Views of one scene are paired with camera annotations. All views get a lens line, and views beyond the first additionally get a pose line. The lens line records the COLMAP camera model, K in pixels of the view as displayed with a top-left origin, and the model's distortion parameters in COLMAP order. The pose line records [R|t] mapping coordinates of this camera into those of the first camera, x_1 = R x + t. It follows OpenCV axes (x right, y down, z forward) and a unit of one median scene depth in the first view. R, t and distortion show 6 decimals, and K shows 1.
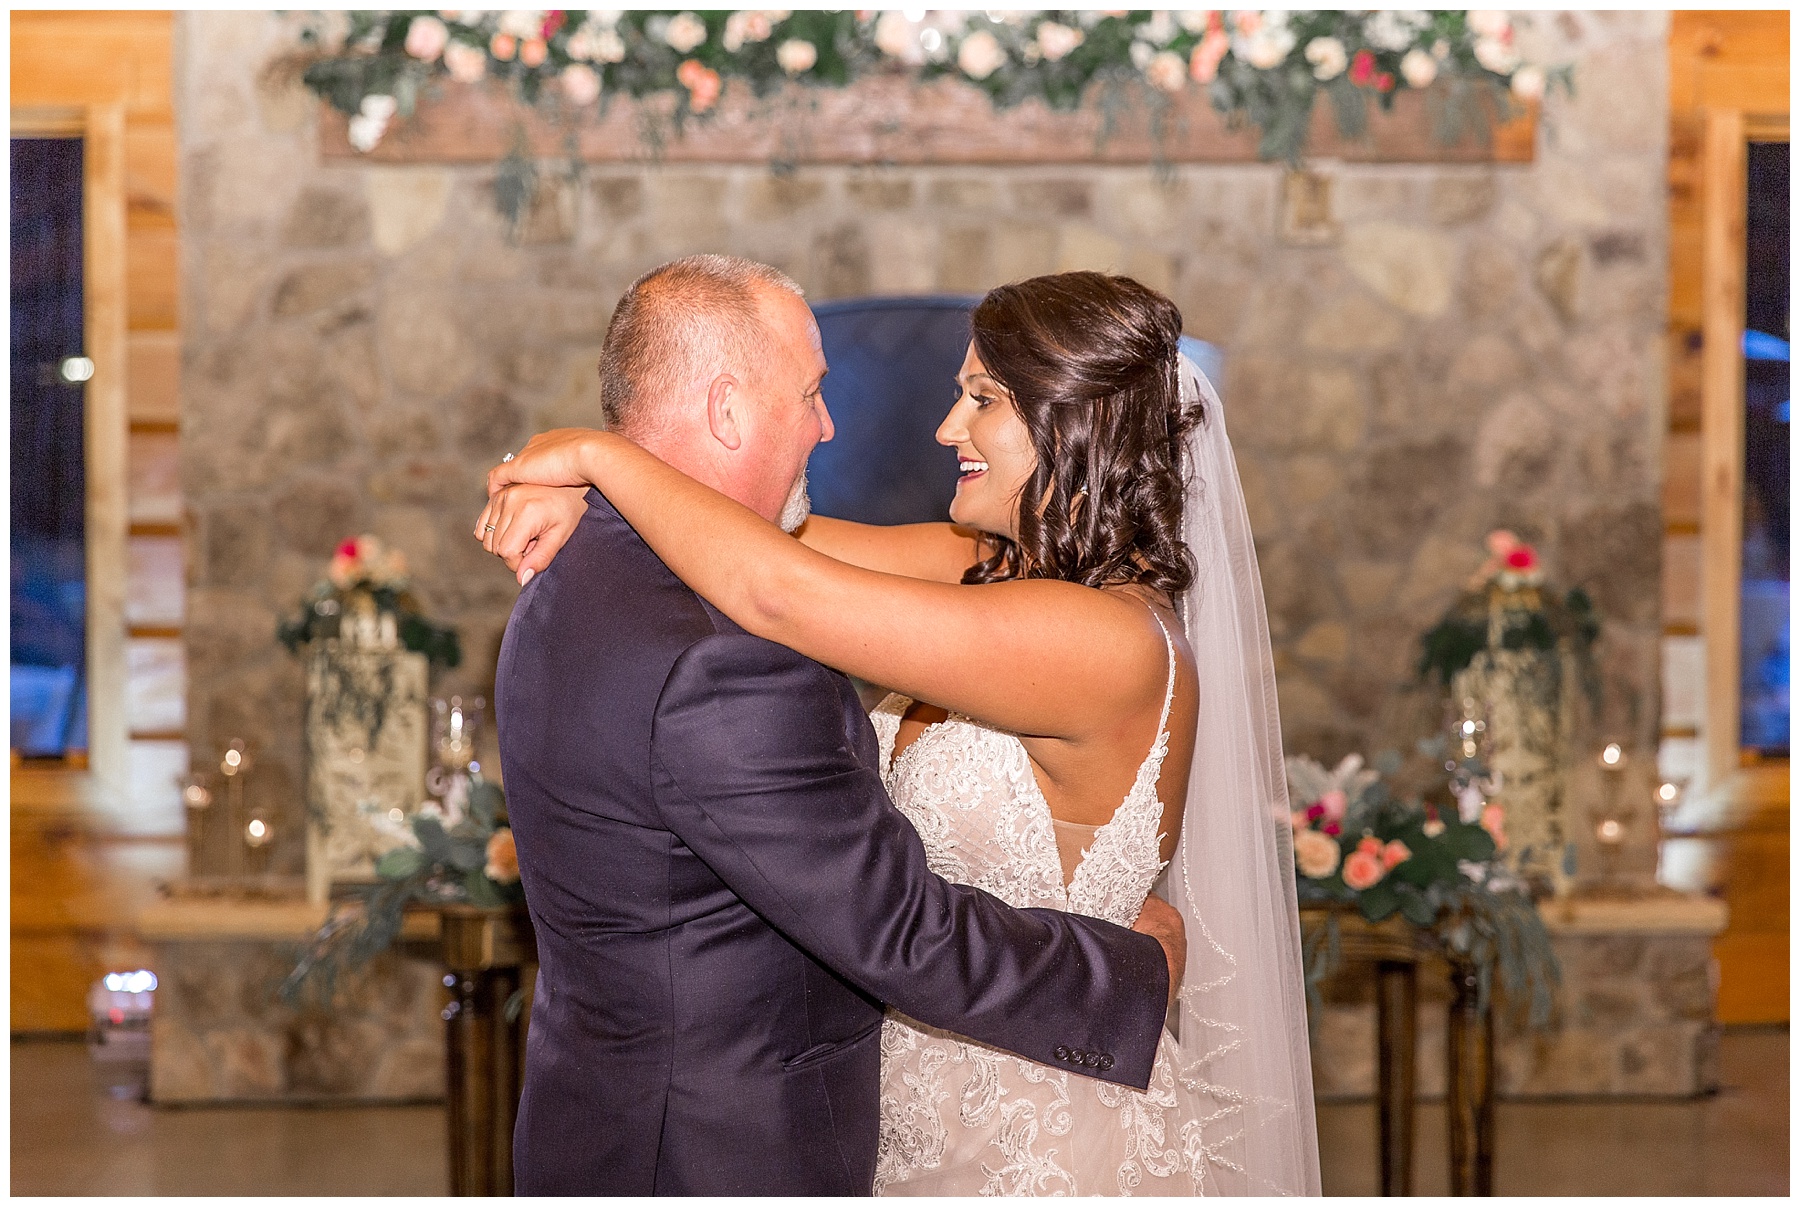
lens RADIAL K [[3603.0, 0, 900.4], [0, 3603.0, 602.2], [0, 0, 1]] dist [0.007696, 0.000000]
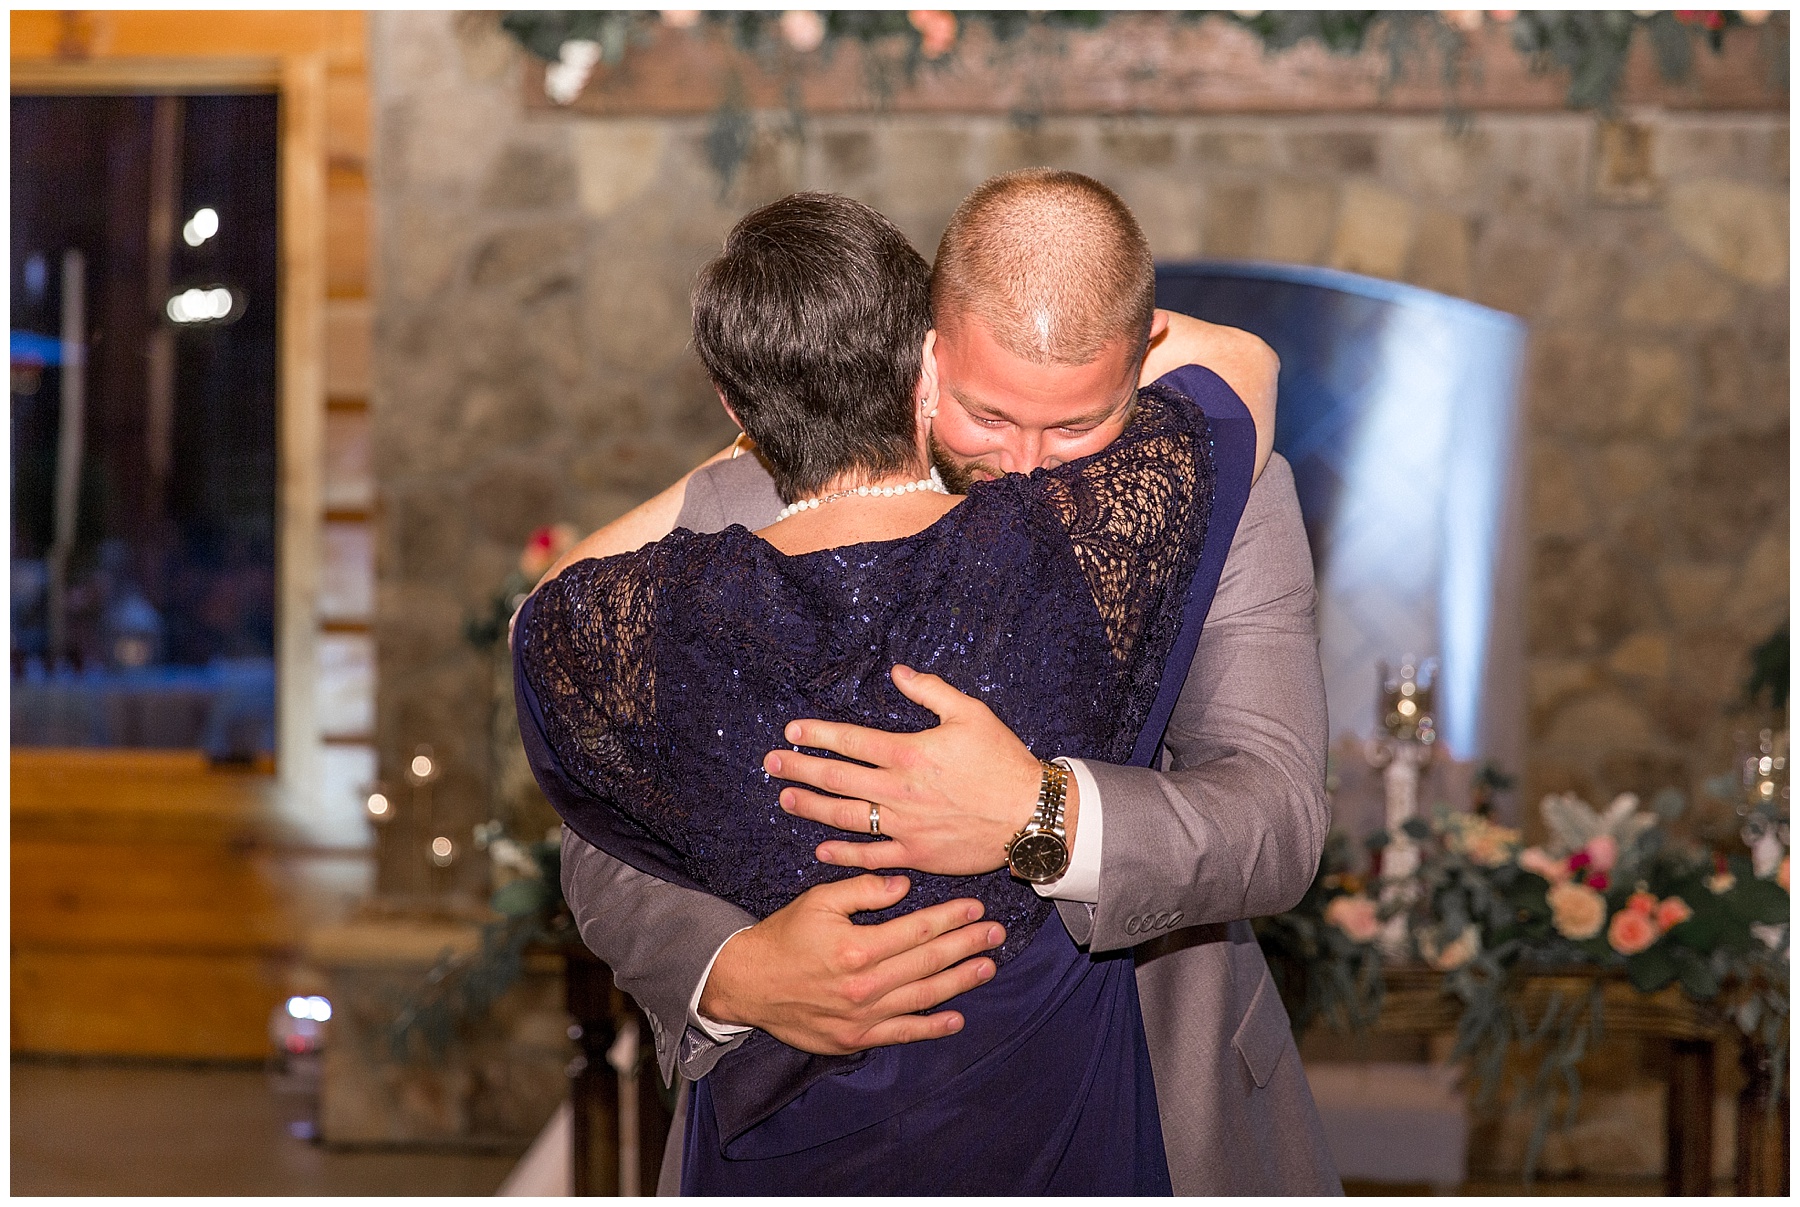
lens RADIAL K [[3603.0, 0, 894.3], [0, 3603.0, 550.2], [0, 0, 1]] dist [0.007696, 0.000000]
pose [[0.991627, 0.010249, -0.128729, 0.051083], [-0.011600, 0.999885, -0.009745, -0.004138], [0.128615, 0.011157, 0.991632, 0.106927]]
